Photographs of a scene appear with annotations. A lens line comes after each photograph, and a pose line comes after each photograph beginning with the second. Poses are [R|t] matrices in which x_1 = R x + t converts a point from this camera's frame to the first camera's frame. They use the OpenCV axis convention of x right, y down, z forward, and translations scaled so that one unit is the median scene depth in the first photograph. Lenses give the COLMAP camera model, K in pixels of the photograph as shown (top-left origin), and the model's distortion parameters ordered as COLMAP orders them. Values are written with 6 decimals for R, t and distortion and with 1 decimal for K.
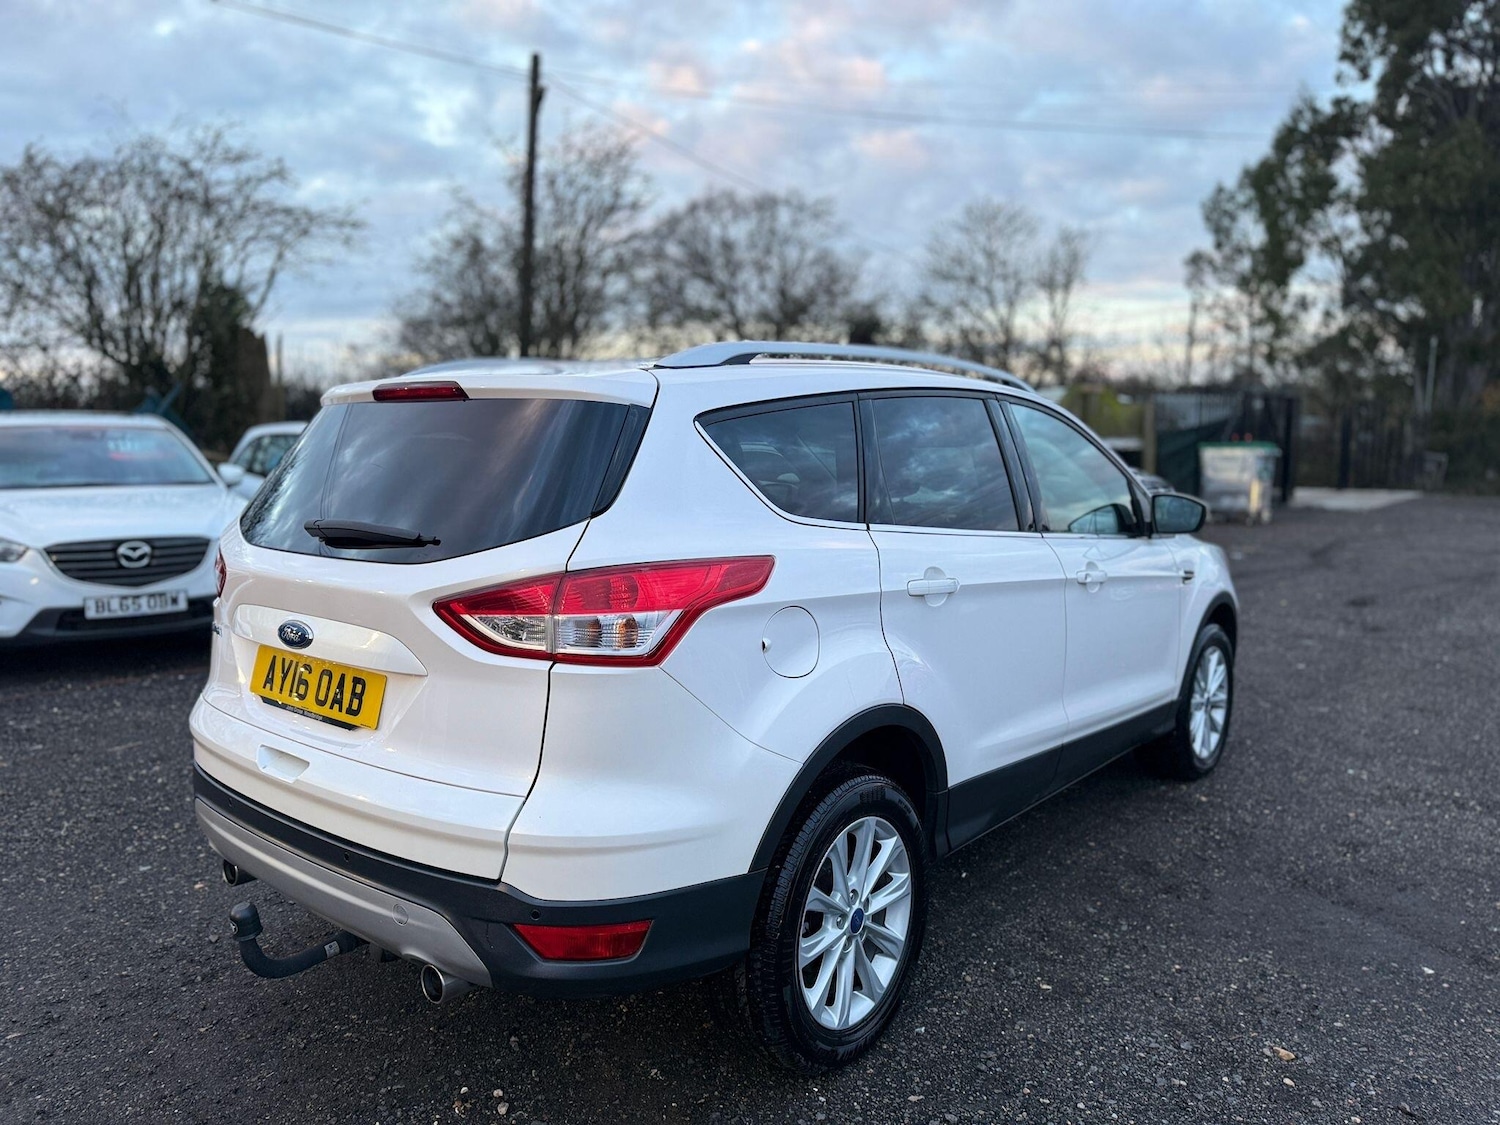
lens RADIAL K [[1049.3, 0, 744.6], [0, 1049.3, 566.5], [0, 0, 1]] dist [0.064100, -0.091547]
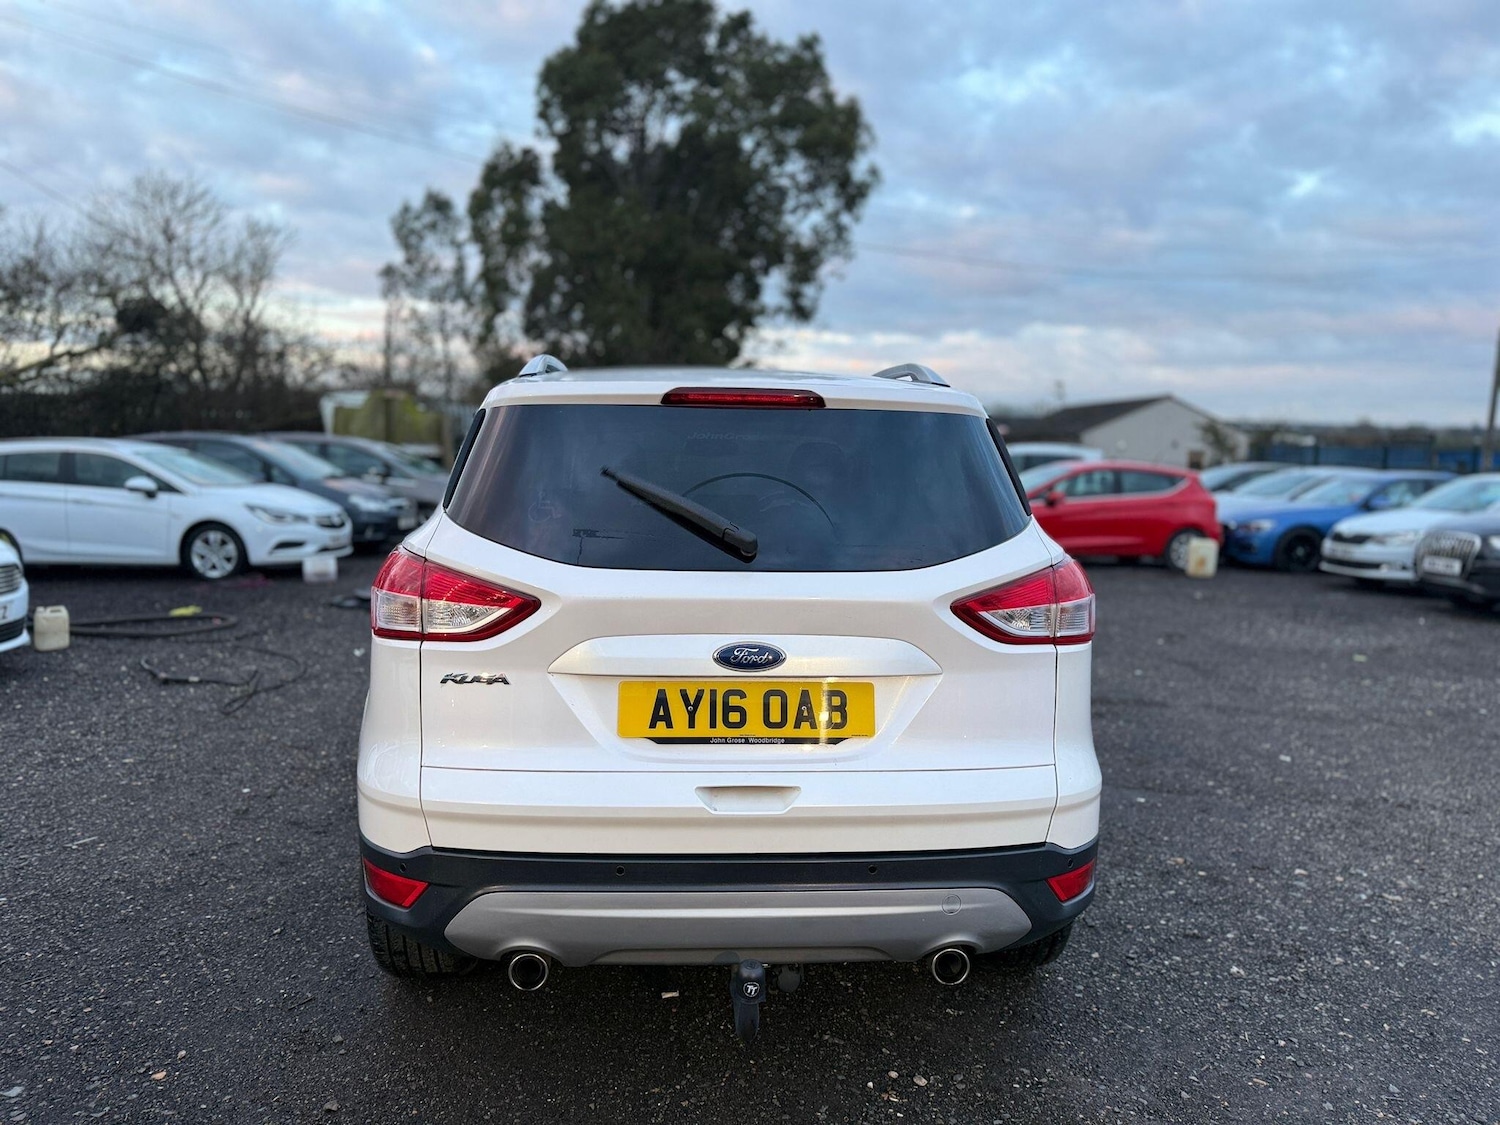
lens RADIAL K [[1044.5, 0, 734.9], [0, 1044.5, 567.5], [0, 0, 1]] dist [0.095793, -0.140089]
pose [[0.738752, -0.060643, 0.671244, -0.682064], [0.062571, 0.997814, 0.021283, -0.023139], [-0.671067, 0.026277, 0.740931, 0.207367]]
